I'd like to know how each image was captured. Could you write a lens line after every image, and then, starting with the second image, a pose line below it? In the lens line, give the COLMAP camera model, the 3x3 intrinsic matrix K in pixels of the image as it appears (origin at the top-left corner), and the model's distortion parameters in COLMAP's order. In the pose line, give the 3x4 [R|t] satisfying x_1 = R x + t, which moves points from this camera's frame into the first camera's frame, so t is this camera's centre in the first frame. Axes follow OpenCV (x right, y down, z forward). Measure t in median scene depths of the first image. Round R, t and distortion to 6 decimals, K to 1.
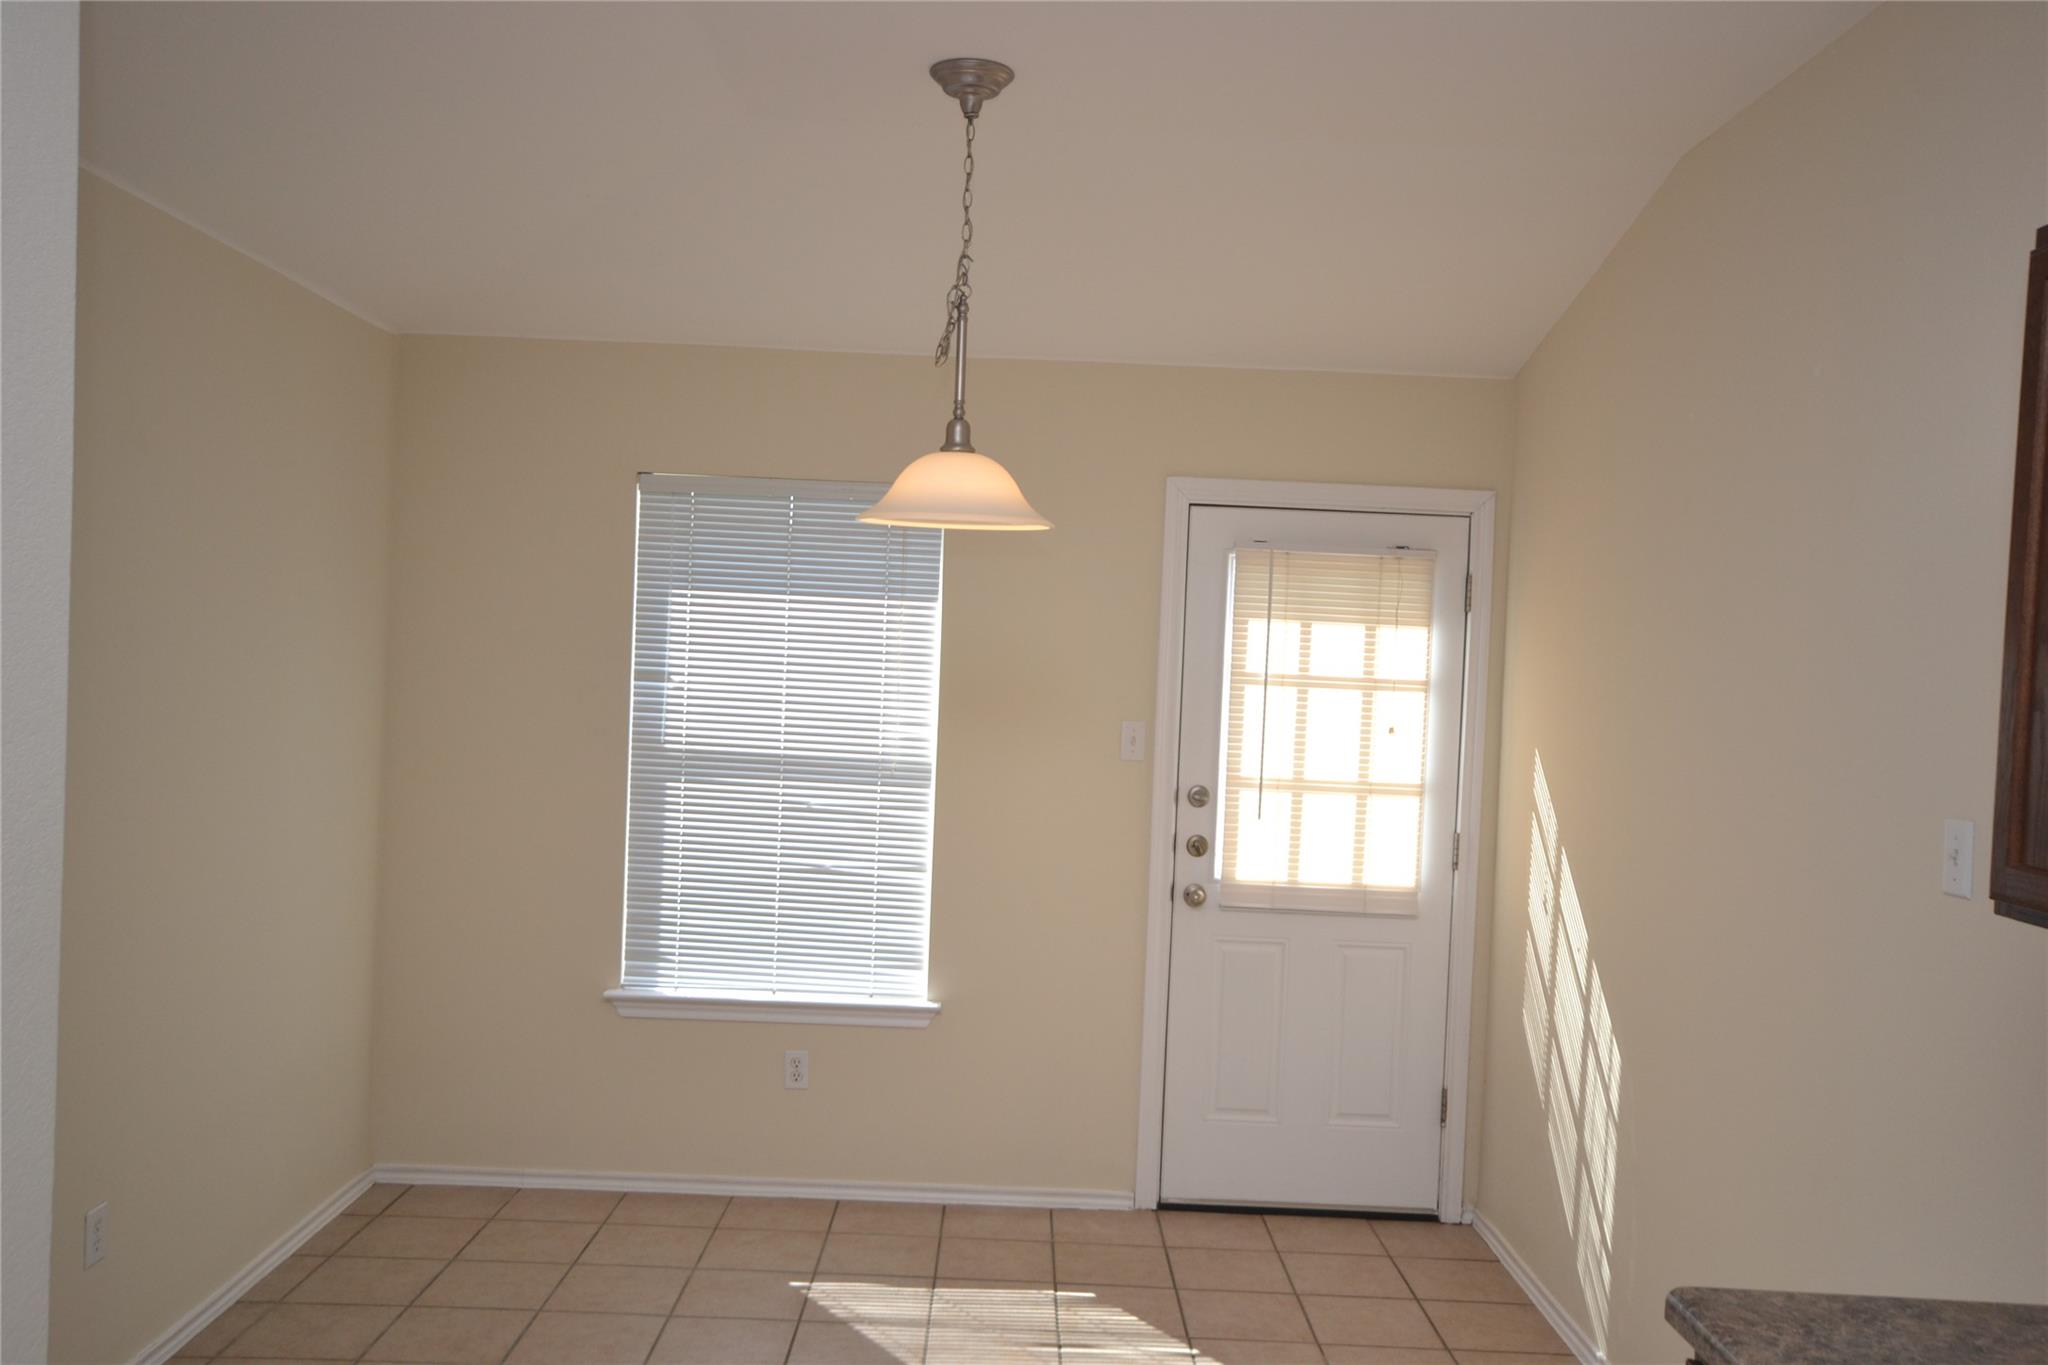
lens RADIAL K [[1685.7, 0, 1022.5], [0, 1685.7, 701.9], [0, 0, 1]] dist [-0.006466, 0.020633]
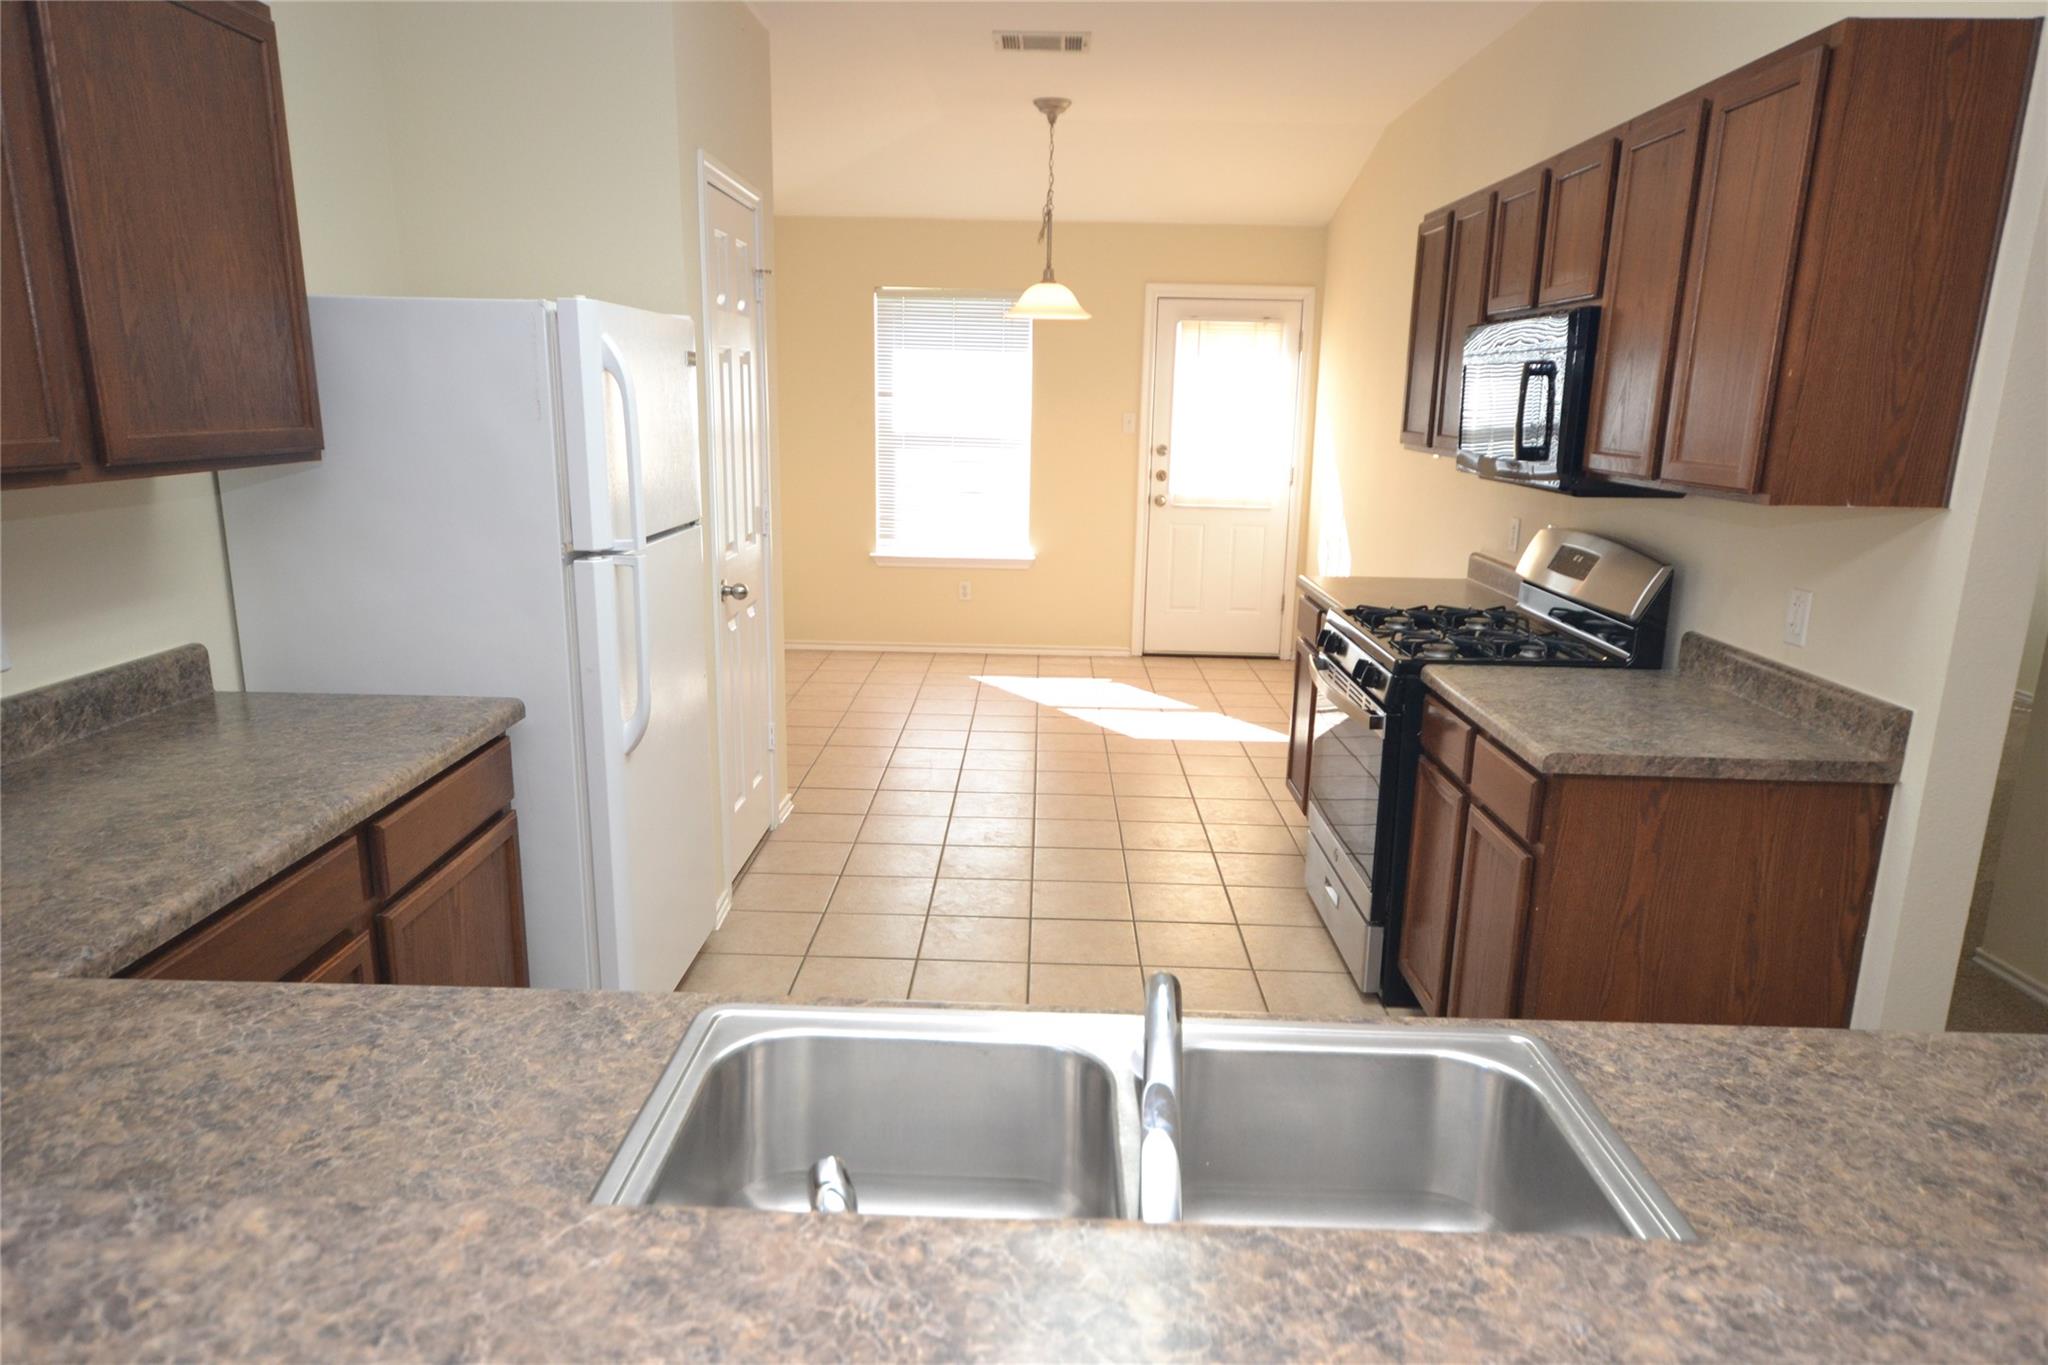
lens RADIAL K [[1278.1, 0, 1021.3], [0, 1278.1, 697.5], [0, 0, 1]] dist [0.012897, 0.005296]
pose [[0.999512, -0.014727, -0.027553, -0.024854], [0.020020, 0.978974, 0.202999, 0.031758], [0.023984, -0.203451, 0.978791, -0.546161]]
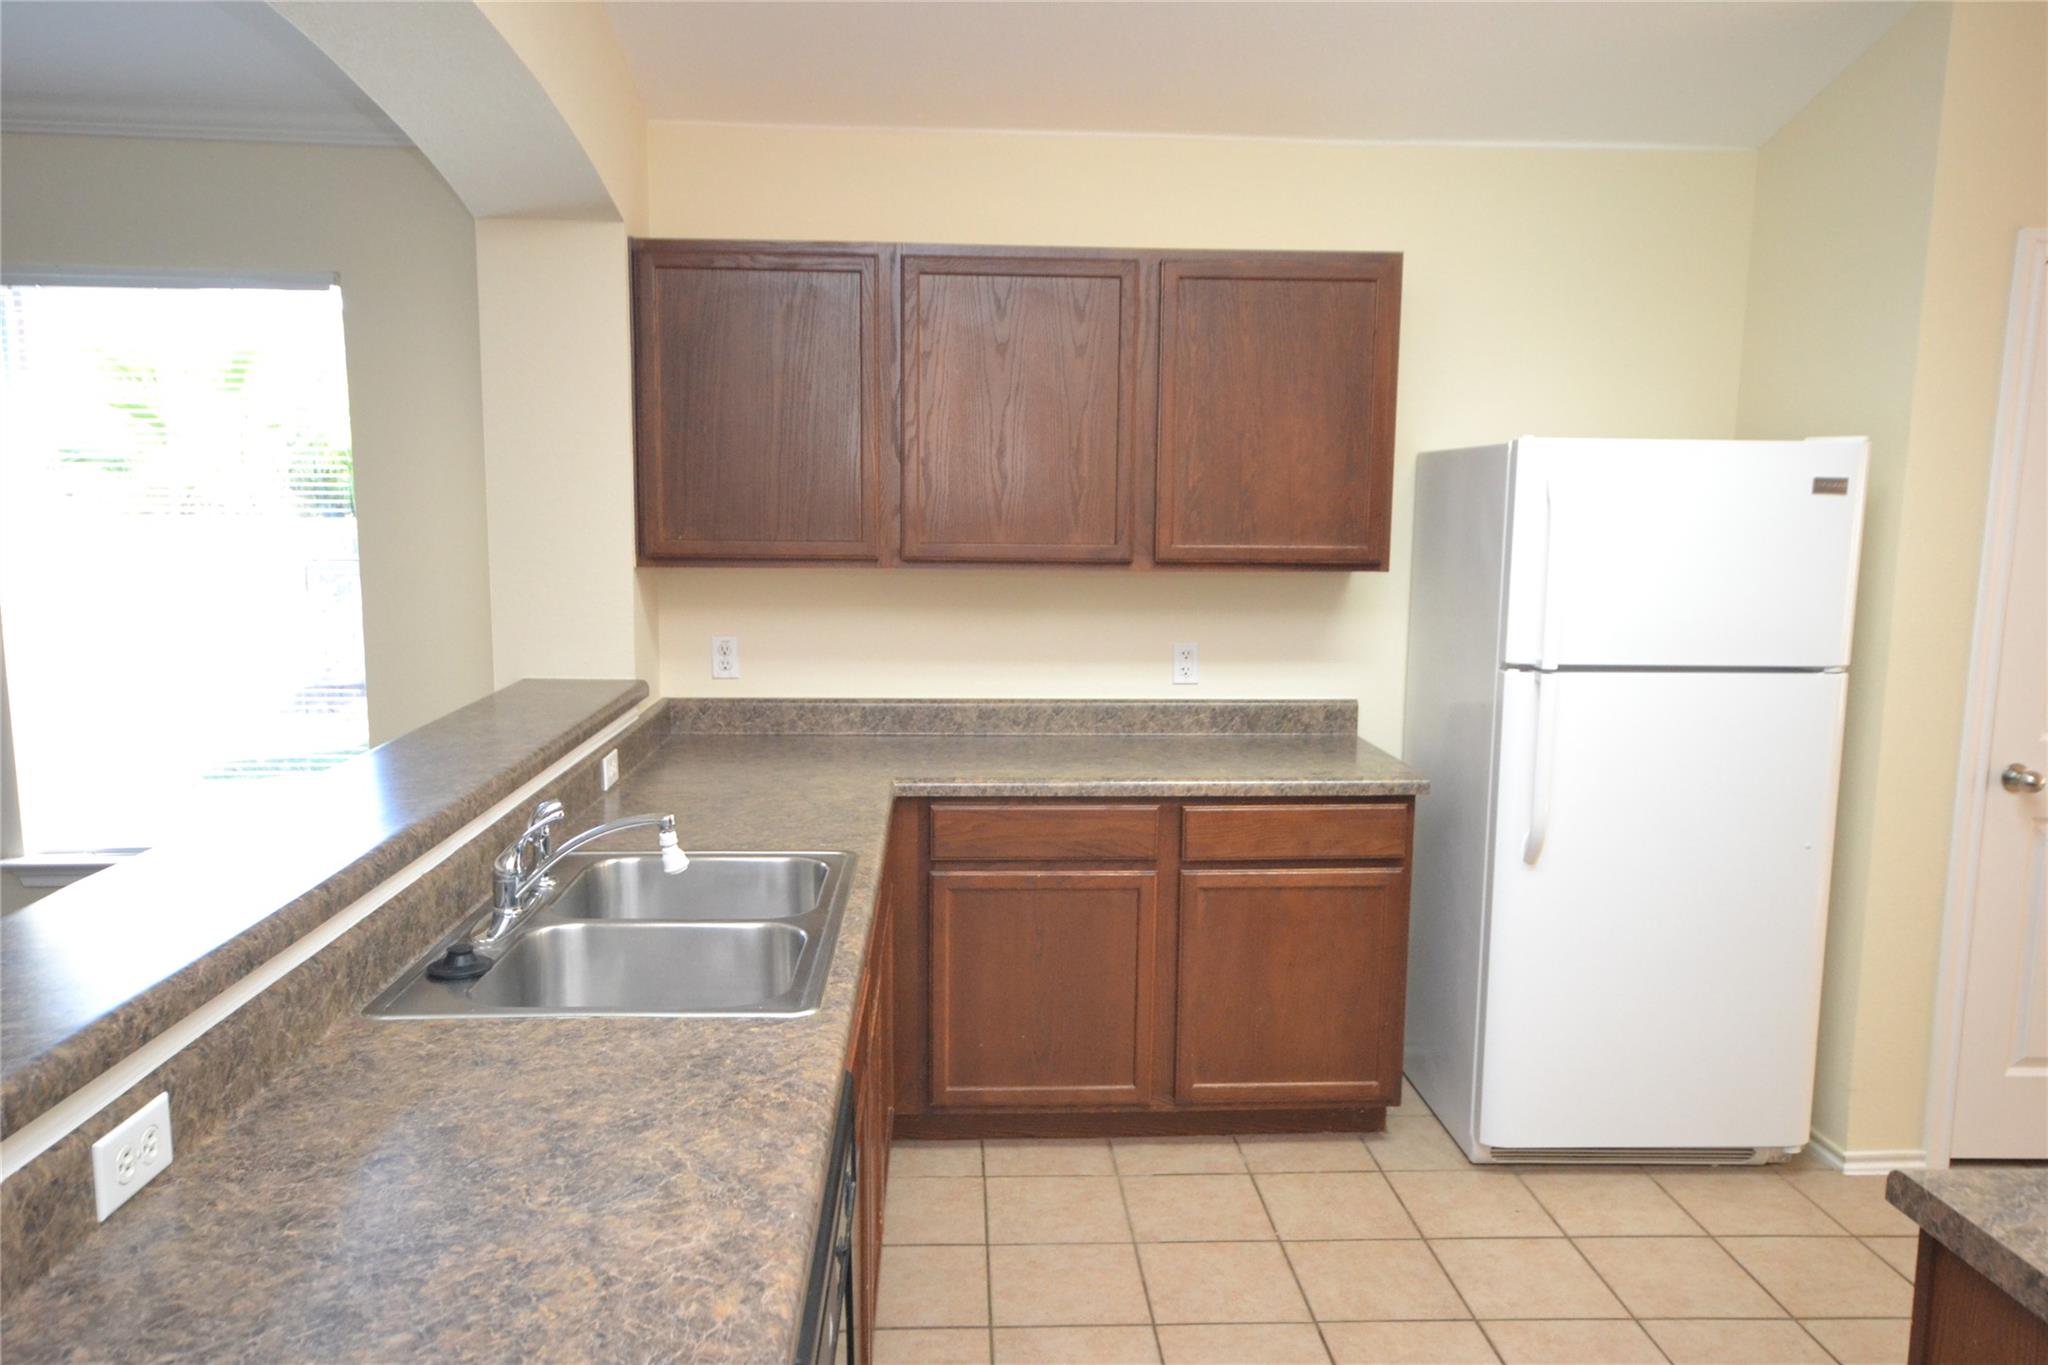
lens RADIAL K [[1463.3, 0, 1025.0], [0, 1463.3, 692.6], [0, 0, 1]] dist [0.022584, 0.006752]
pose [[0.055700, 0.093801, -0.994032, 0.431268], [-0.034847, 0.995153, 0.091955, 0.036239], [0.997839, 0.029517, 0.058698, -0.275389]]
